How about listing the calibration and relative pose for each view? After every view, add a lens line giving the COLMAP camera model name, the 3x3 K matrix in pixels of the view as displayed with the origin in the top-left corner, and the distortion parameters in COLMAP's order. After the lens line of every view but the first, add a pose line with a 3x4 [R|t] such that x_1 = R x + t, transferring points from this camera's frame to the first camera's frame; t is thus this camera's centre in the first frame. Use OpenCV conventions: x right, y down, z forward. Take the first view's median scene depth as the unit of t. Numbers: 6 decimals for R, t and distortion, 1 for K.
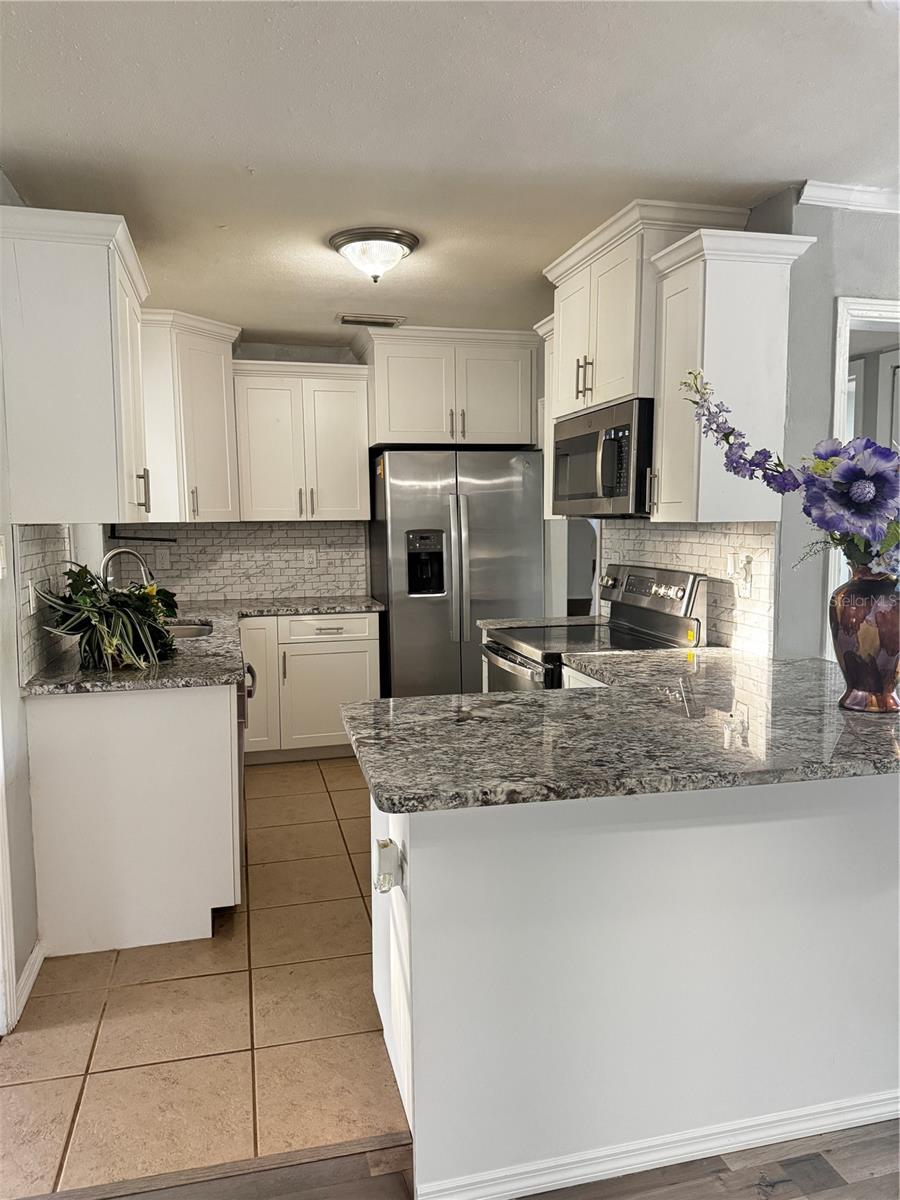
lens RADIAL K [[855.2, 0, 448.2], [0, 855.2, 601.8], [0, 0, 1]] dist [0.001932, -0.006689]
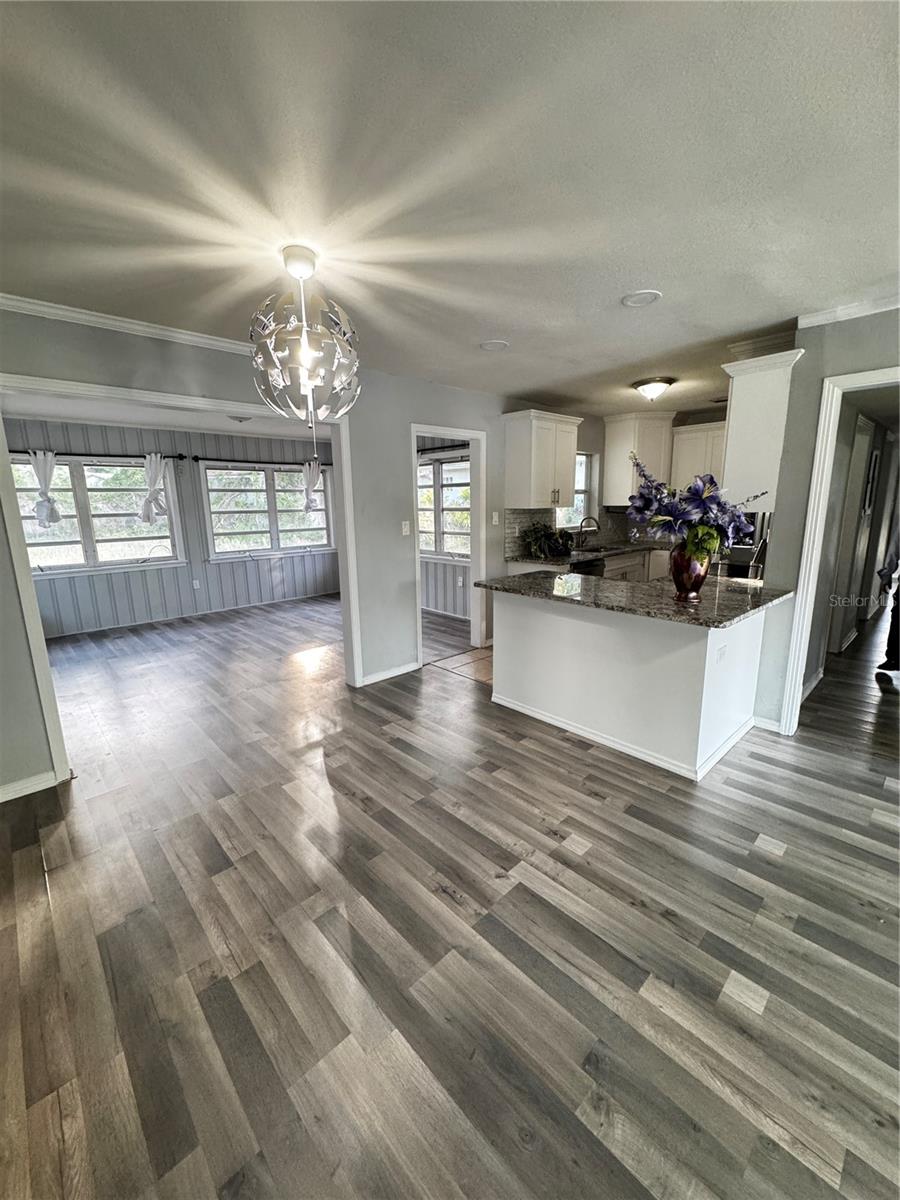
lens RADIAL K [[478.1, 0, 448.2], [0, 478.1, 597.2], [0, 0, 1]] dist [-0.004377, 0.000333]
pose [[0.479638, 0.174700, -0.859900, 0.981251], [-0.075246, 0.984559, 0.158055, -0.025081], [0.874234, -0.011106, 0.485377, -0.107872]]
